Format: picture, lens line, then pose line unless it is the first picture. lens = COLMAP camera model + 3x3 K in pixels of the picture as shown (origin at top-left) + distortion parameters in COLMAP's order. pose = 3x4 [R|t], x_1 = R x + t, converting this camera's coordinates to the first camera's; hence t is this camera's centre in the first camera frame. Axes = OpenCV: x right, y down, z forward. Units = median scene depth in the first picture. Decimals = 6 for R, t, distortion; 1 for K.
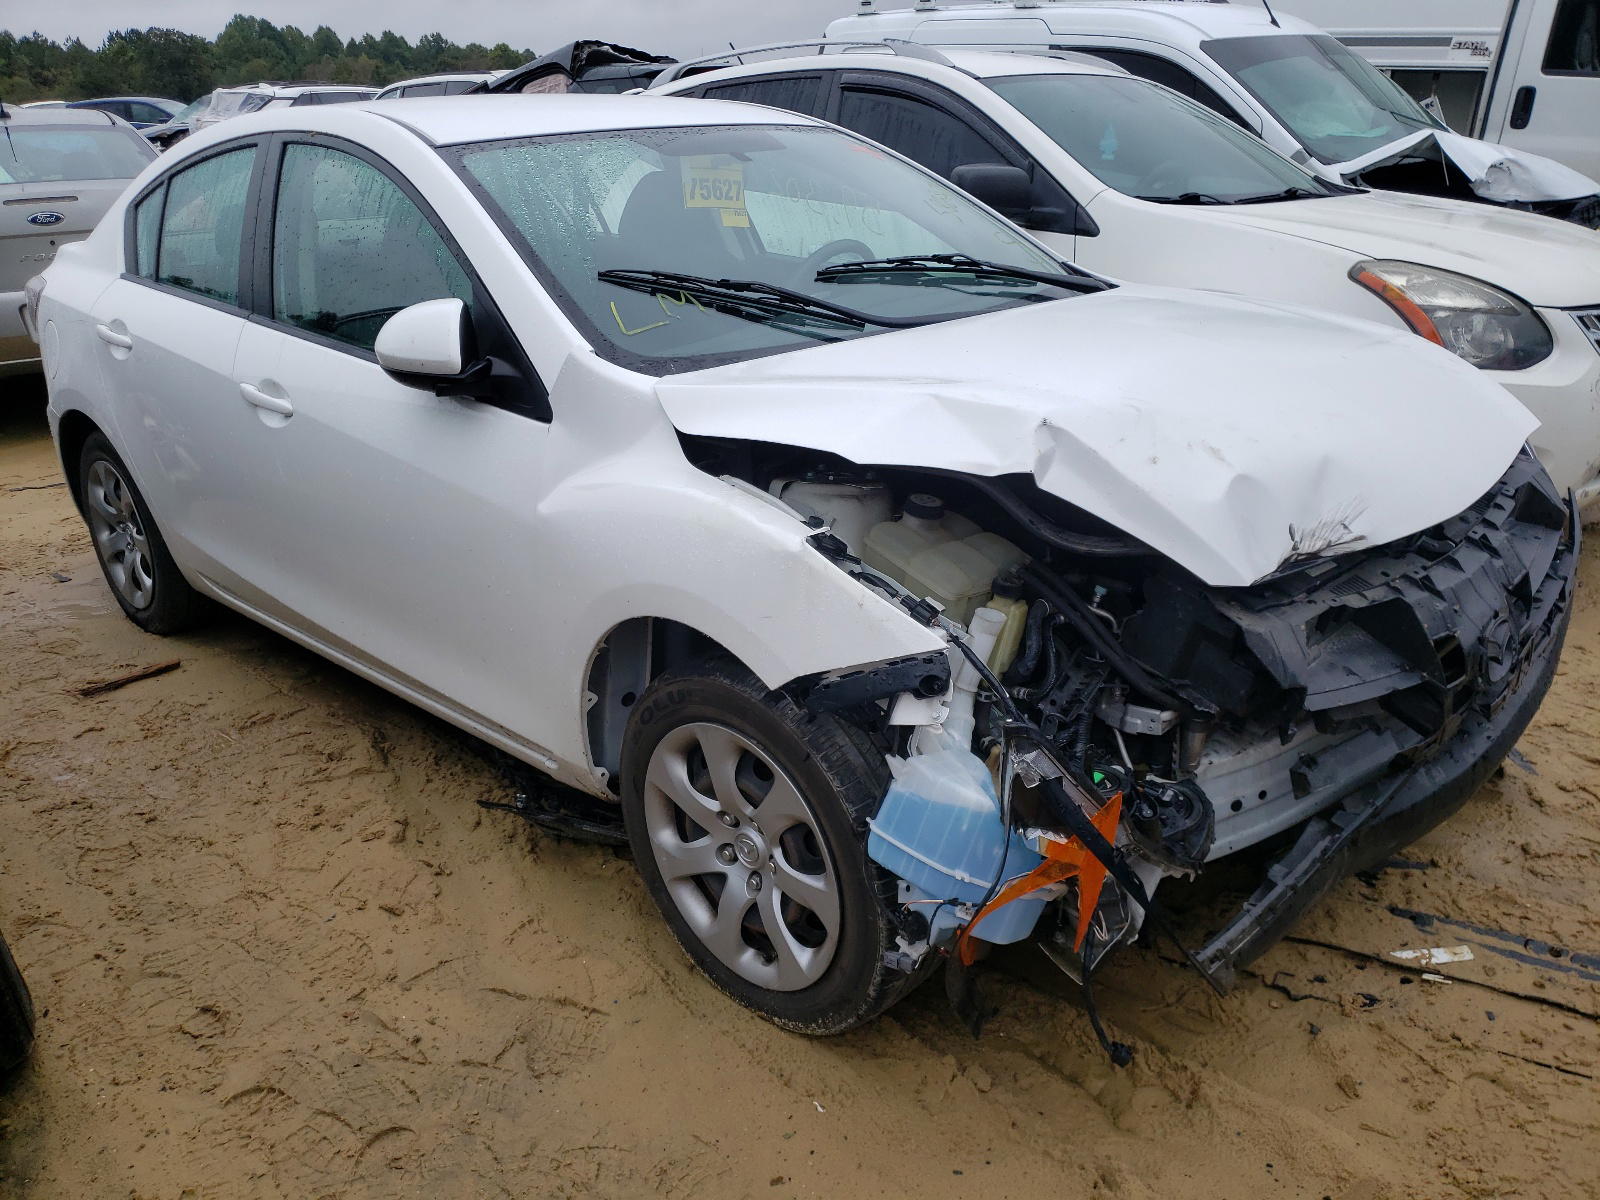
lens RADIAL K [[1212.1, 0, 800.0], [0, 1212.1, 600.0], [0, 0, 1]] dist [0.004556, 0.002018]
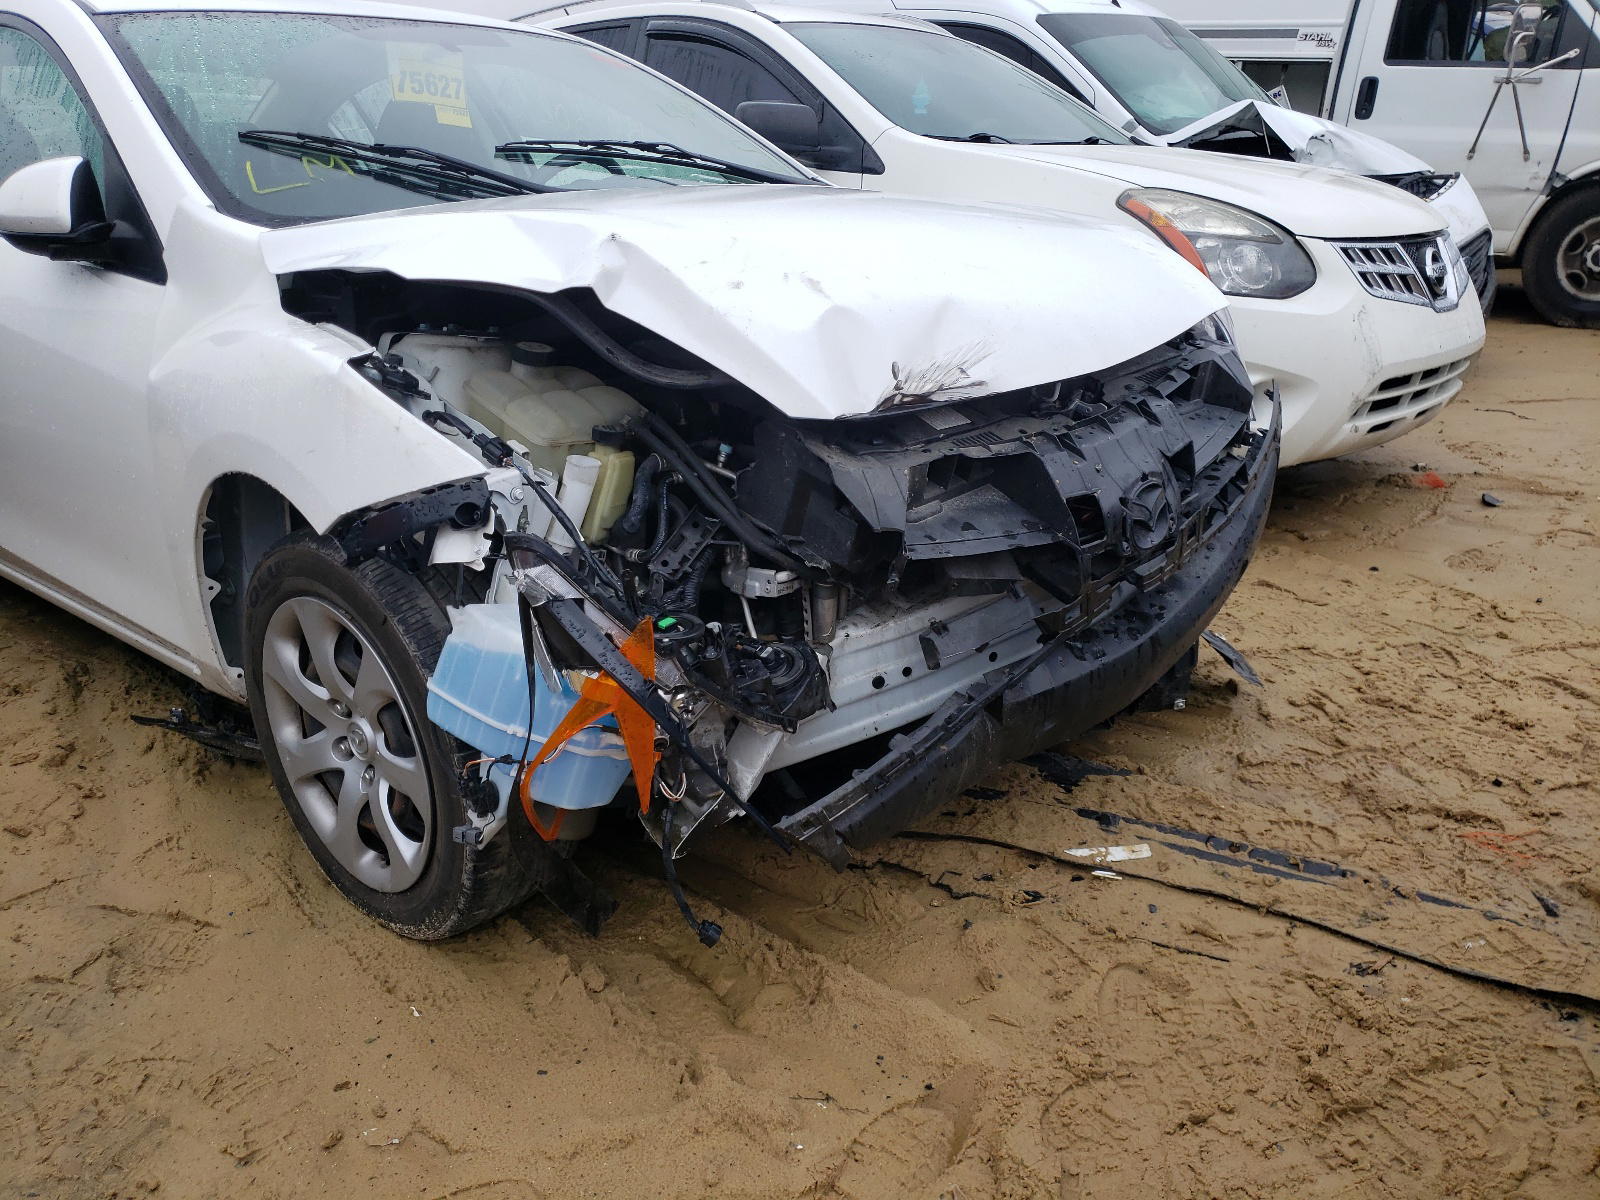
lens RADIAL K [[1205.4, 0, 800.0], [0, 1205.4, 600.0], [0, 0, 1]] dist [0.007938, -0.000077]
pose [[0.998946, 0.000831, 0.045898, 0.252204], [0.000203, 0.999747, -0.022510, 0.124133], [-0.045905, 0.022495, 0.998692, 0.072086]]
